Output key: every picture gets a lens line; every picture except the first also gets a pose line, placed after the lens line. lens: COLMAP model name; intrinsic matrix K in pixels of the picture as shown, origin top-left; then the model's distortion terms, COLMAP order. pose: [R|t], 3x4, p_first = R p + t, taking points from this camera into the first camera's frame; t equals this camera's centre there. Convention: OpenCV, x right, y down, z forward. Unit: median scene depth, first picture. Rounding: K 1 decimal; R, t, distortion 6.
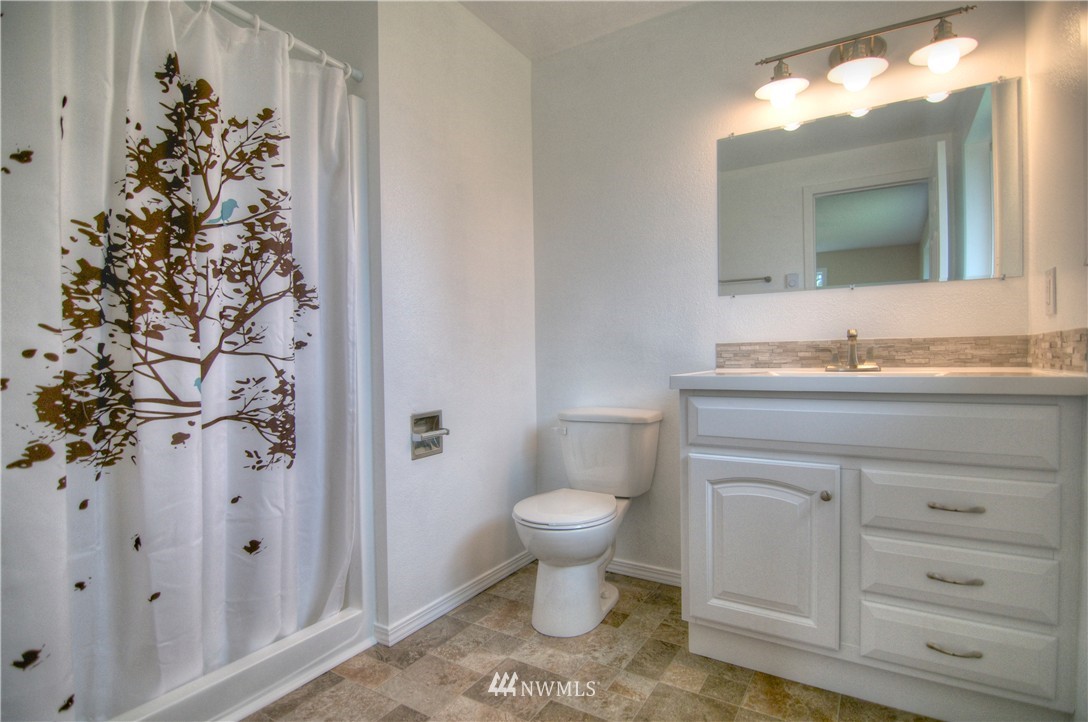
lens RADIAL K [[538.3, 0, 541.4], [0, 538.3, 363.0], [0, 0, 1]] dist [-0.008421, -0.008797]
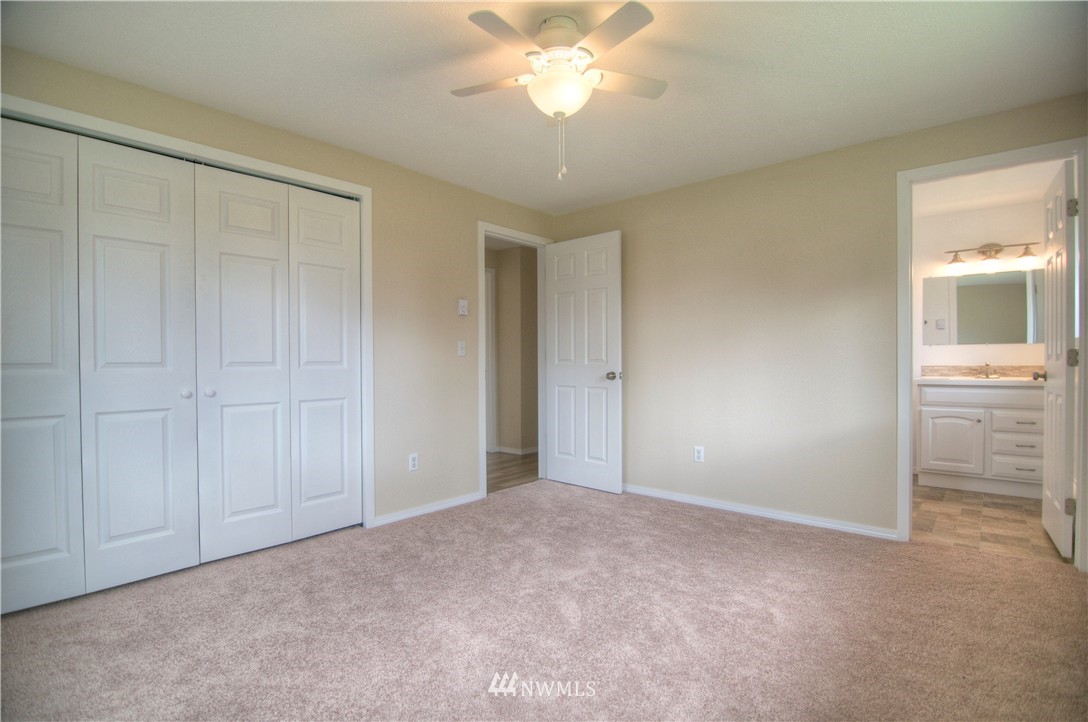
lens RADIAL K [[538.3, 0, 541.4], [0, 538.3, 363.0], [0, 0, 1]] dist [-0.008421, -0.008797]
pose [[0.988865, 0.009384, -0.148522, -1.201685], [-0.010930, 0.999894, -0.009597, -0.010286], [0.148416, 0.011113, 0.988863, -1.916553]]
